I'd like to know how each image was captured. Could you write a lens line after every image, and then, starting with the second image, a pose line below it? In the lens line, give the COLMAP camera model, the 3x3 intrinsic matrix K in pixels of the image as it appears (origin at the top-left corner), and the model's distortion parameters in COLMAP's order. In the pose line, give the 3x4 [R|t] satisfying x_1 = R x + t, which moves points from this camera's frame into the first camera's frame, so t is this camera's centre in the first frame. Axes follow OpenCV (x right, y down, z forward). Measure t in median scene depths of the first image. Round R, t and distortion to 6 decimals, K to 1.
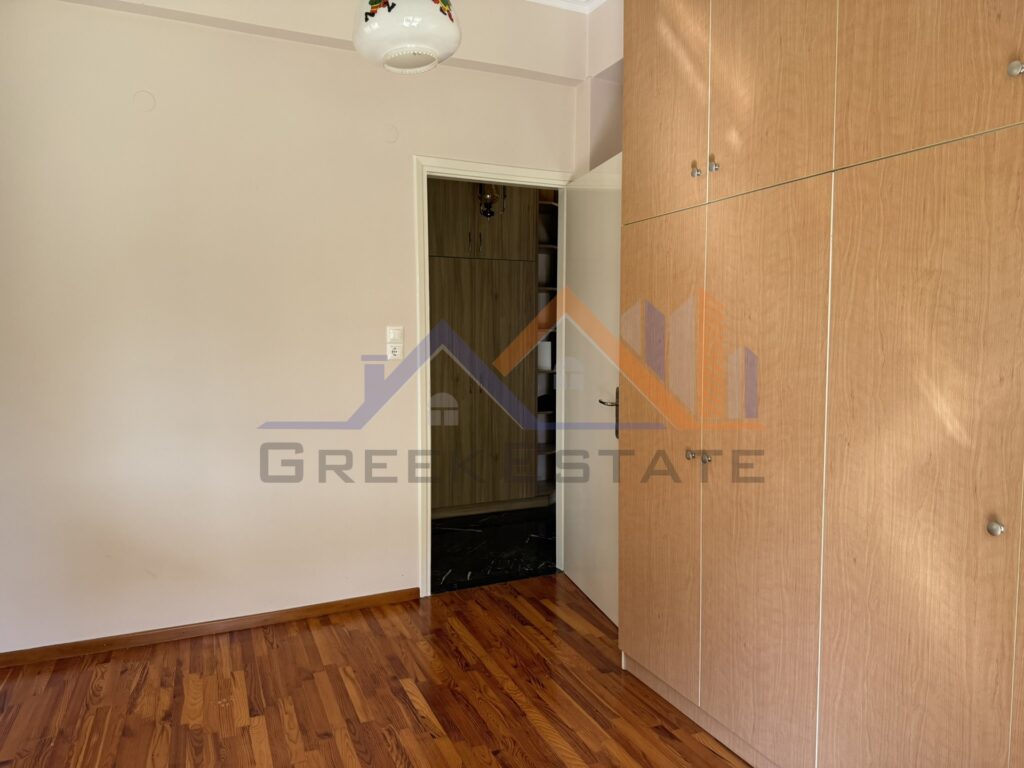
lens RADIAL K [[720.1, 0, 512.6], [0, 720.1, 384.8], [0, 0, 1]] dist [0.088576, -0.118745]
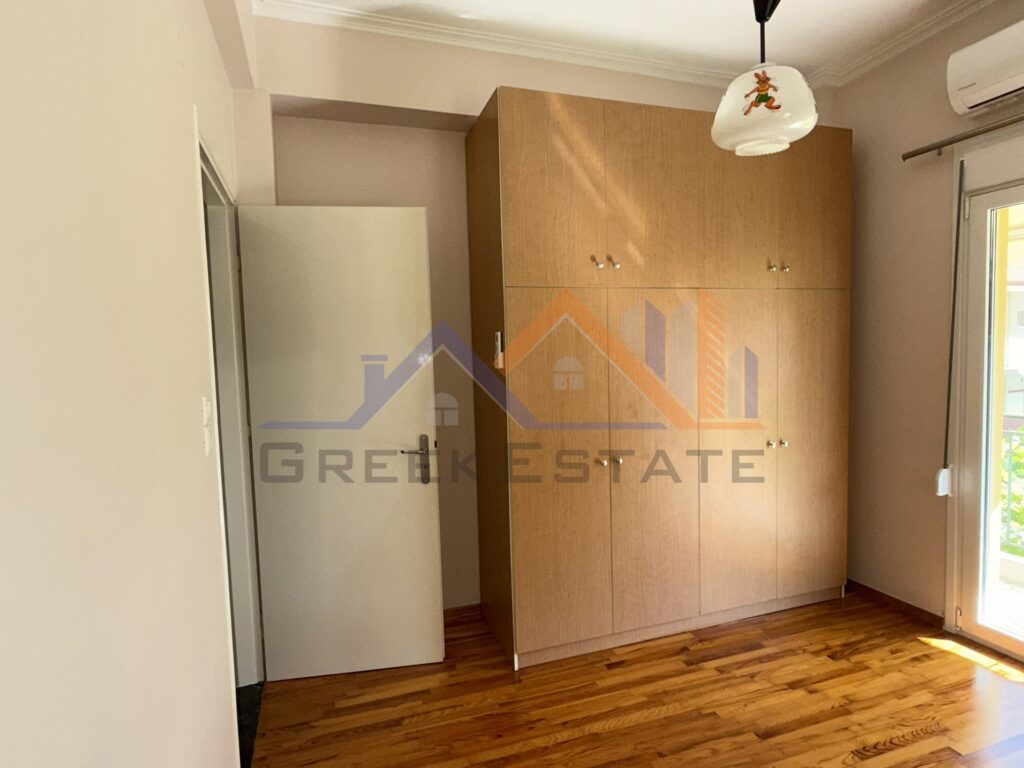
lens RADIAL K [[565.1, 0, 512.2], [0, 565.1, 381.5], [0, 0, 1]] dist [0.025472, 0.000452]
pose [[0.091565, -0.066167, 0.993598, -0.773272], [0.094949, 0.993824, 0.057432, -0.126733], [-0.991262, 0.089083, 0.097282, 0.950452]]
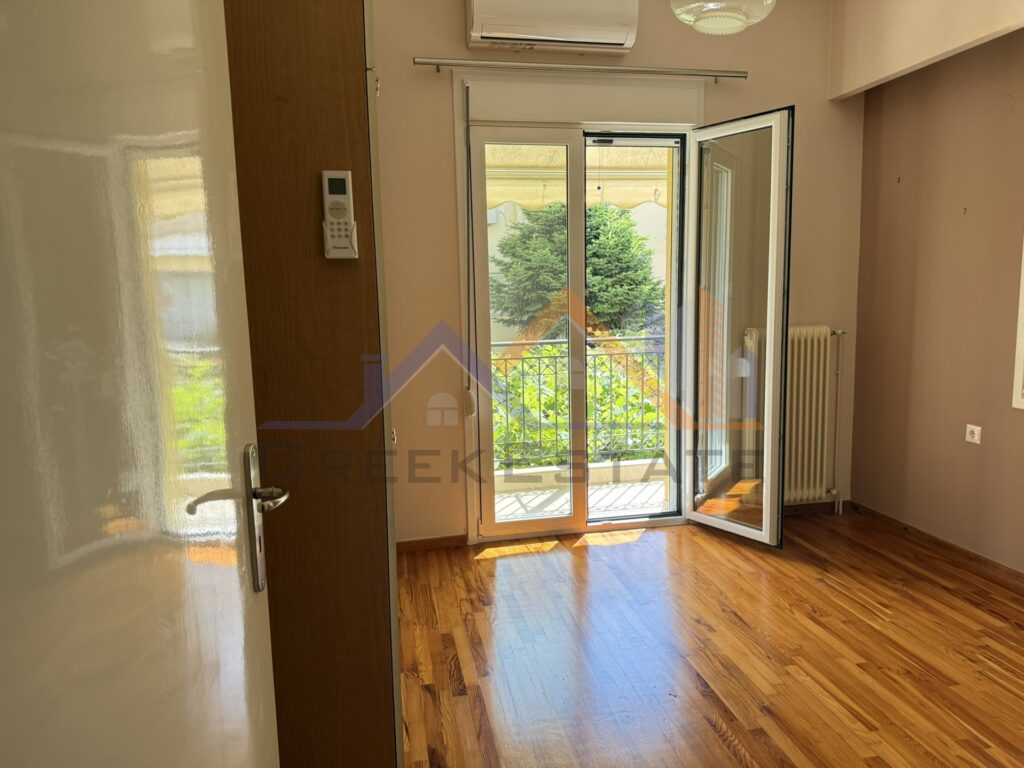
lens RADIAL K [[720.1, 0, 515.4], [0, 720.1, 385.6], [0, 0, 1]] dist [0.088576, -0.118745]
pose [[-0.974575, -0.017808, 0.223354, -0.064558], [0.027668, 0.979642, 0.198834, -0.111471], [-0.222348, 0.199959, -0.954242, 1.560029]]
